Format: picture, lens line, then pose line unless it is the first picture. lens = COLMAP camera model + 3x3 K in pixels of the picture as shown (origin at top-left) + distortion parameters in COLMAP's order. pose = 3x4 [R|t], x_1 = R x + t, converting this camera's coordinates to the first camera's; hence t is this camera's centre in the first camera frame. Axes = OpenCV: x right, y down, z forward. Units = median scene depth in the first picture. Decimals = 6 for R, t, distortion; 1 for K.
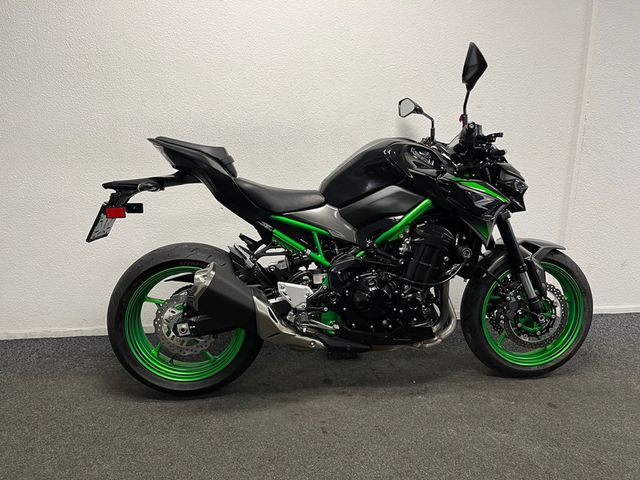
lens RADIAL K [[486.8, 0, 320.4], [0, 486.8, 240.6], [0, 0, 1]] dist [0.037163, -0.024425]
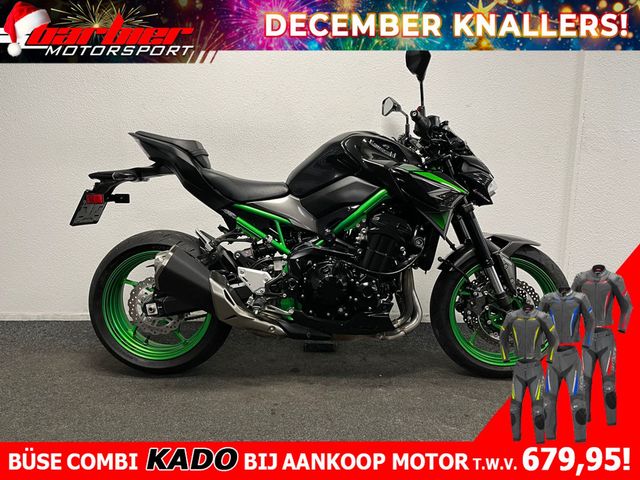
lens RADIAL K [[486.8, 0, 316.5], [0, 486.8, 239.9], [0, 0, 1]] dist [0.037163, -0.024425]
pose [[0.990713, 0.020386, -0.134431, 0.204185], [-0.026089, 0.998827, -0.040801, 0.060633], [0.133442, 0.043929, 0.990083, -0.016707]]
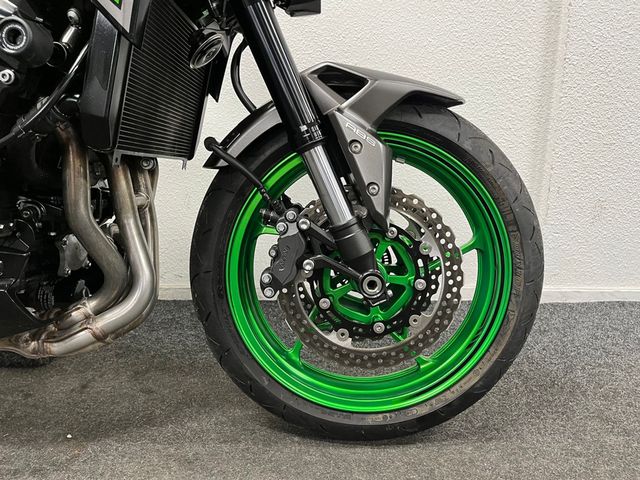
lens RADIAL K [[486.8, 0, 324.2], [0, 486.8, 239.0], [0, 0, 1]] dist [0.037163, -0.024425]
pose [[0.992362, 0.024347, -0.120931, 0.473811], [-0.023310, 0.999678, 0.009989, 0.126076], [0.121135, -0.007094, 0.992611, 0.667238]]
